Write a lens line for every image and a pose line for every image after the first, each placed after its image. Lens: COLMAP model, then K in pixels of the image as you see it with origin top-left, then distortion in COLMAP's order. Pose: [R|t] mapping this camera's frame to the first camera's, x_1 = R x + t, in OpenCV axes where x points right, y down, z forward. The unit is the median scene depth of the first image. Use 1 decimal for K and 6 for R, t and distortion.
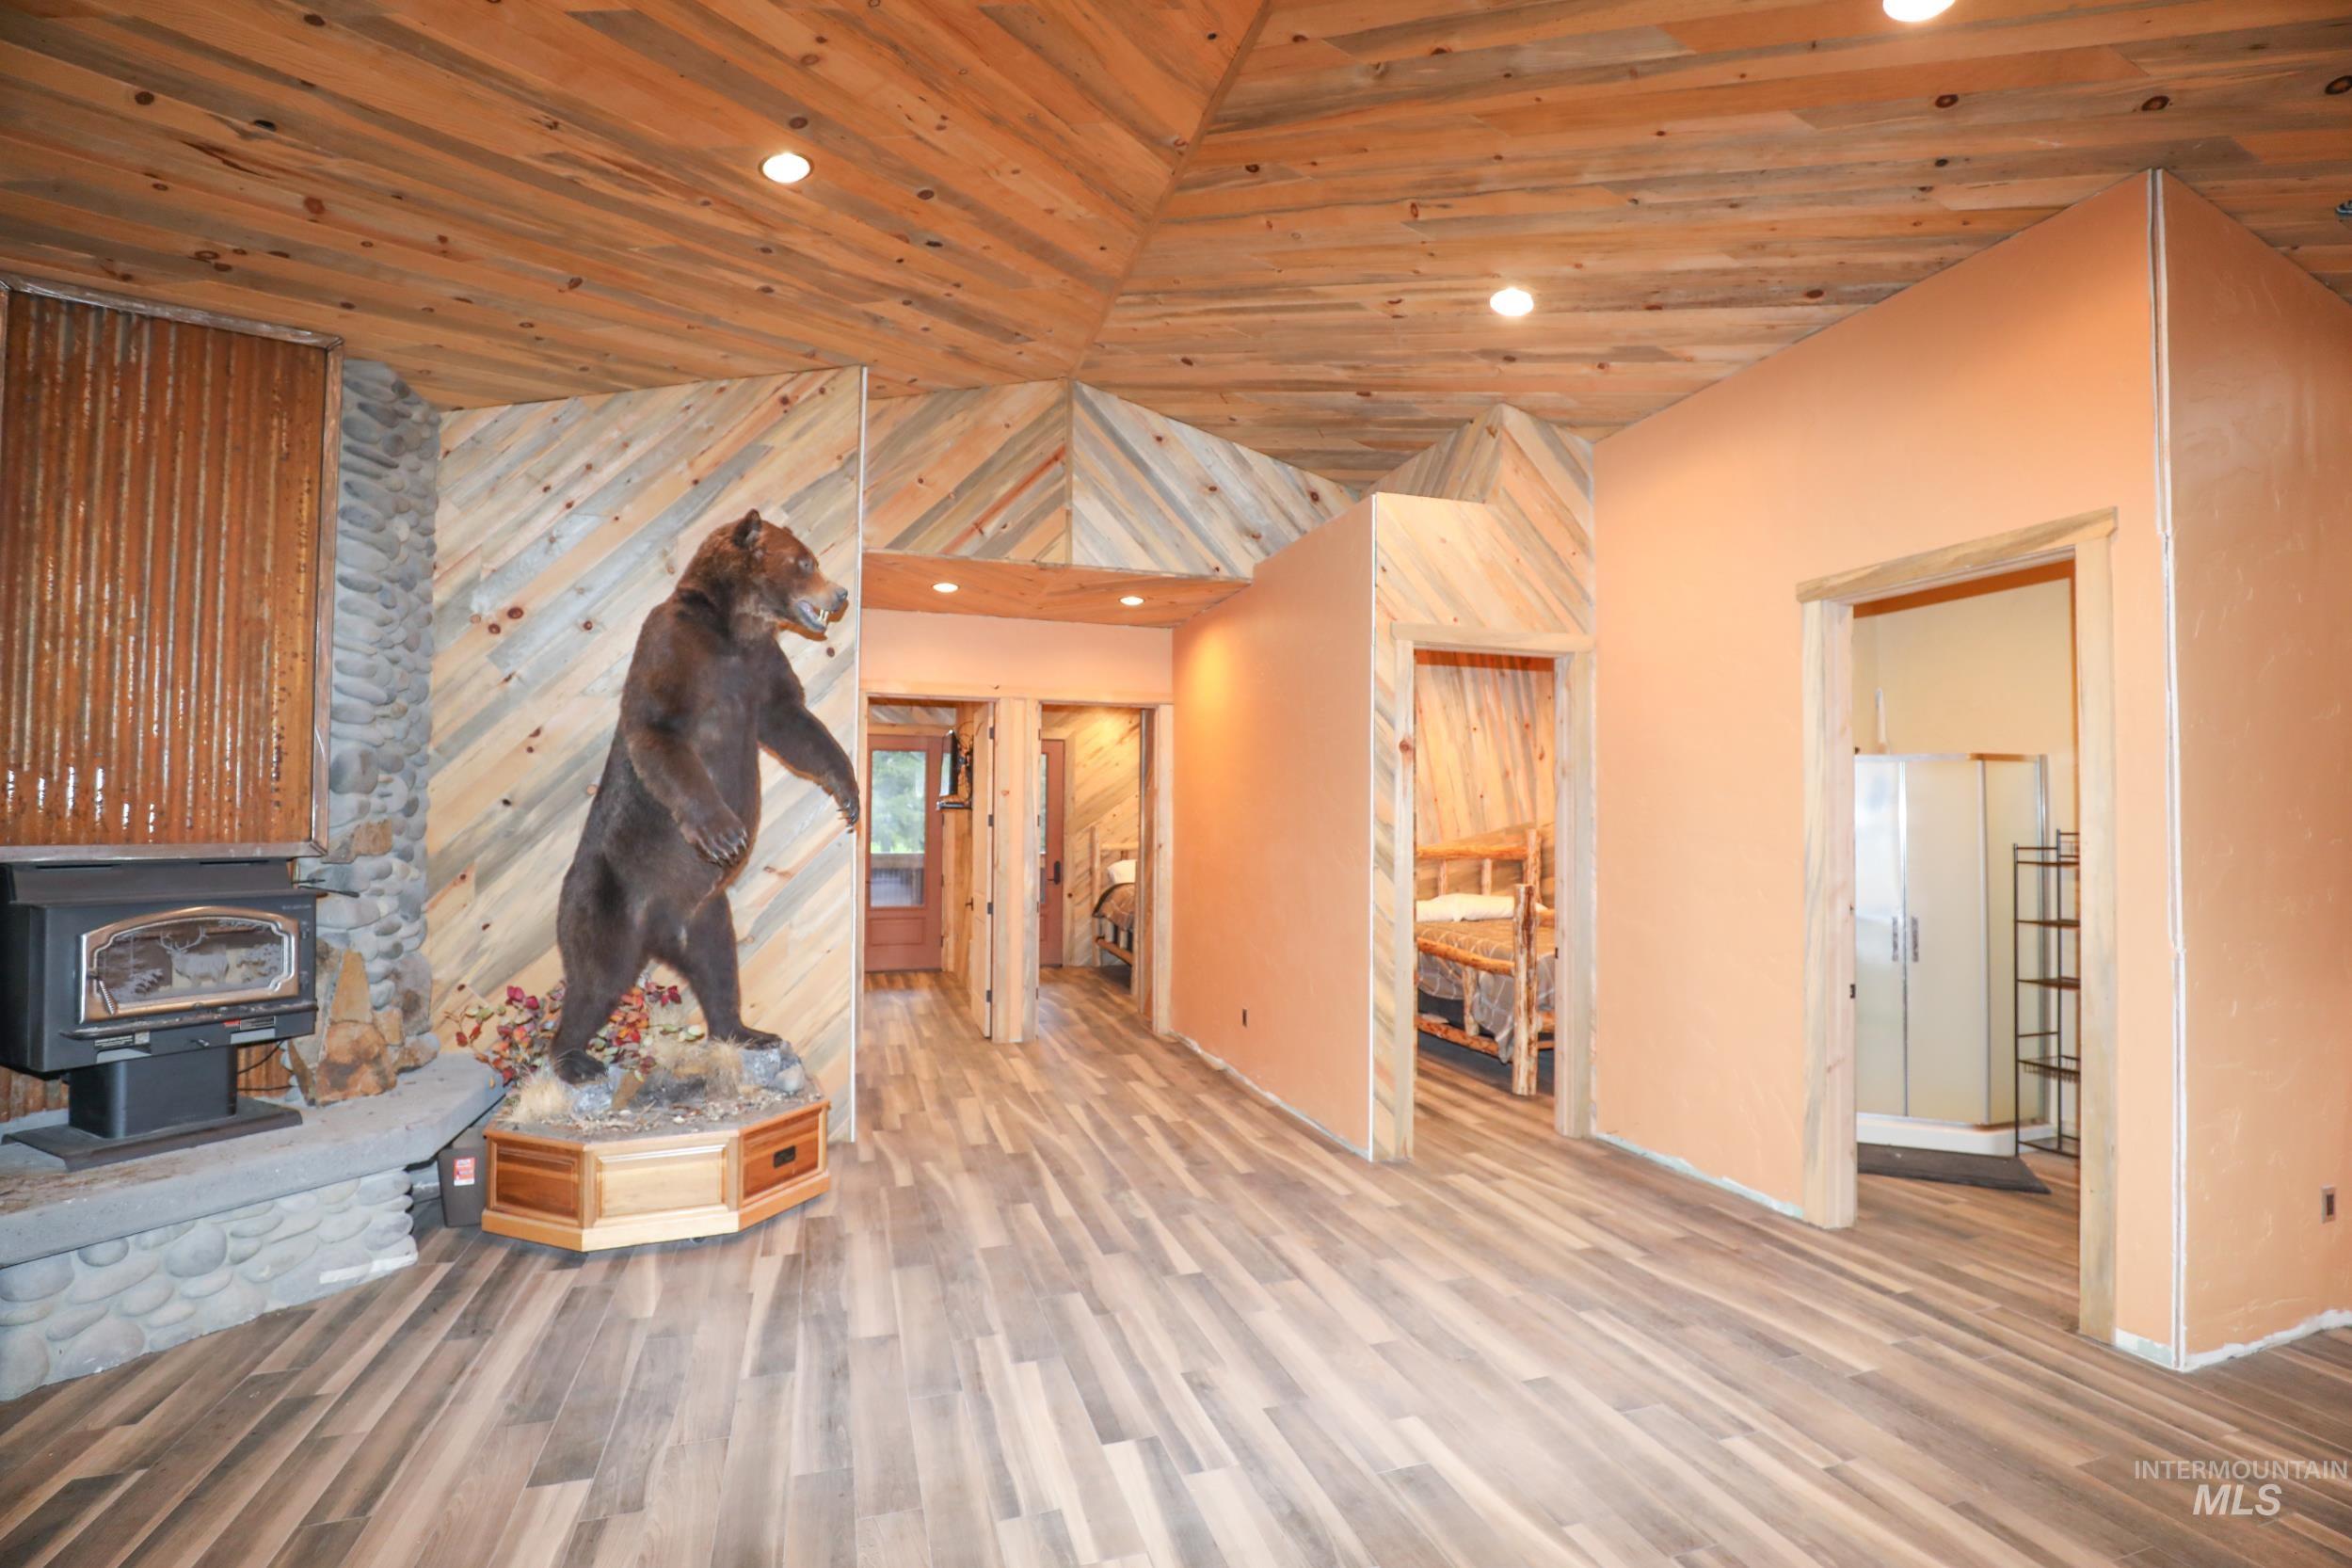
lens RADIAL K [[1075.2, 0, 1187.8], [0, 1075.2, 796.8], [0, 0, 1]] dist [-0.043411, 0.012275]
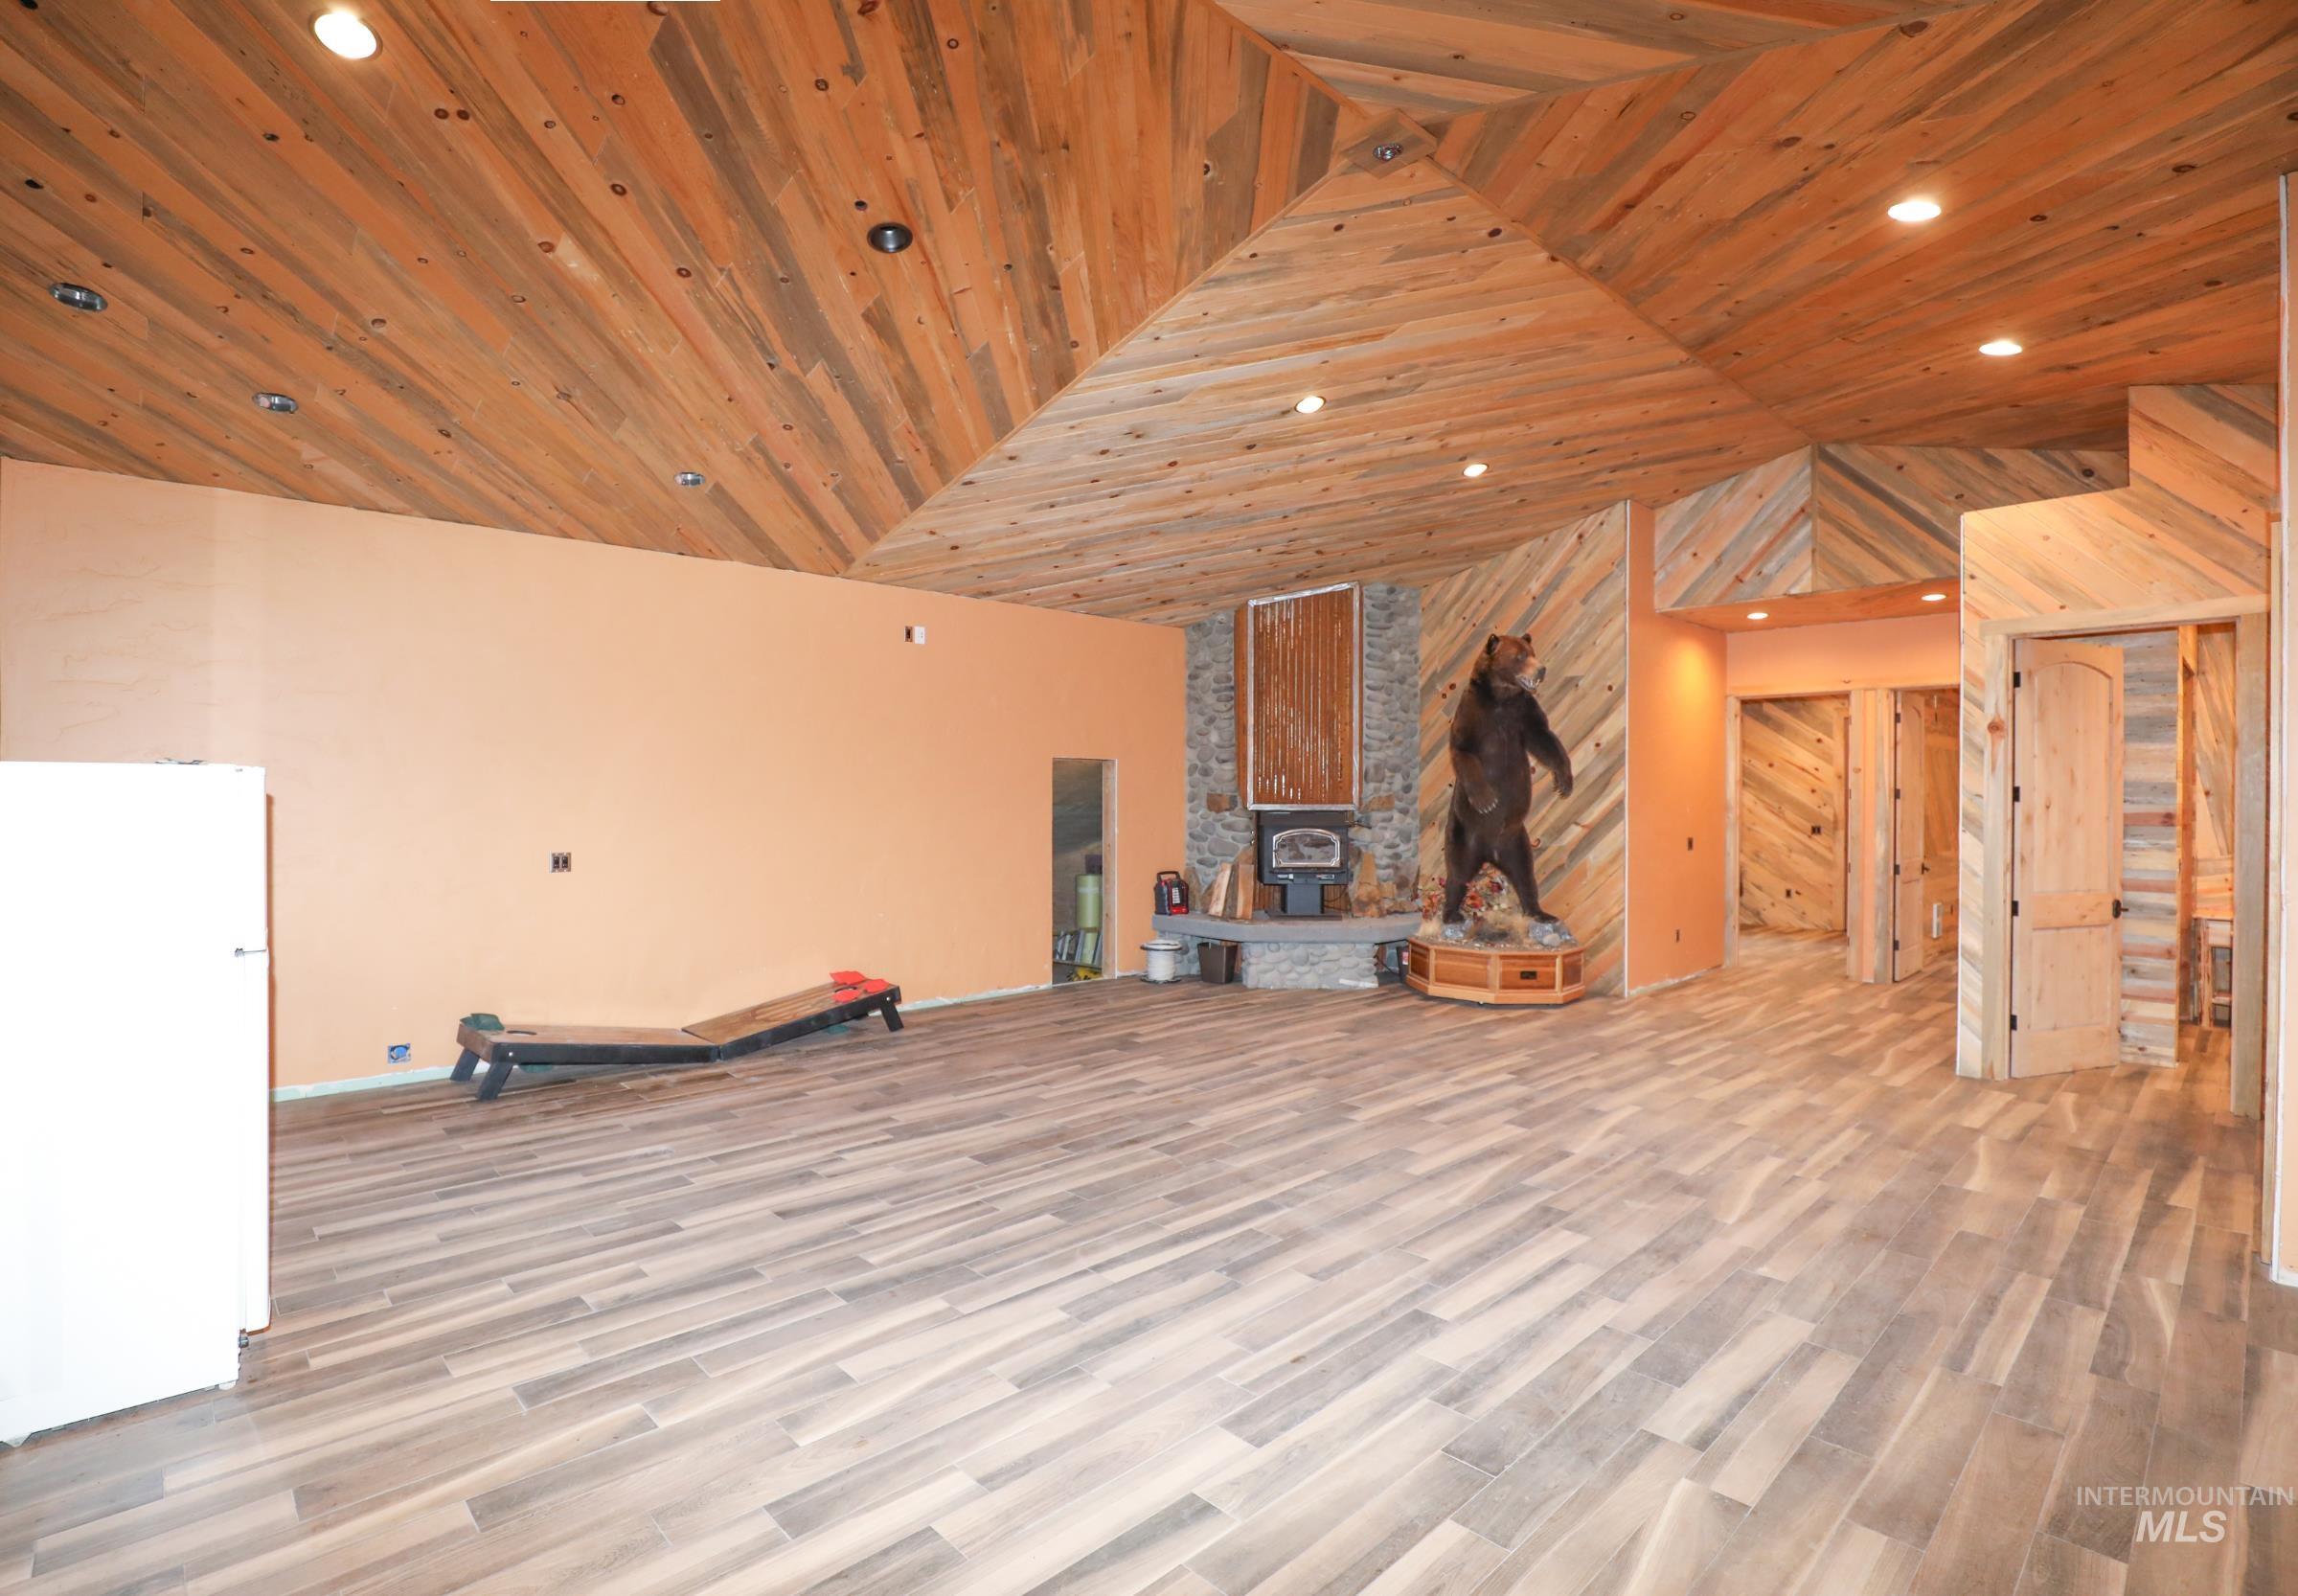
lens RADIAL K [[1086.4, 0, 1149.0], [0, 1086.4, 798.0], [0, 0, 1]] dist [-0.000254, -0.000110]
pose [[0.430941, -0.002460, -0.902377, 1.061213], [0.023028, 0.999701, 0.008271, -0.000684], [0.902086, -0.024344, 0.430869, -0.409963]]
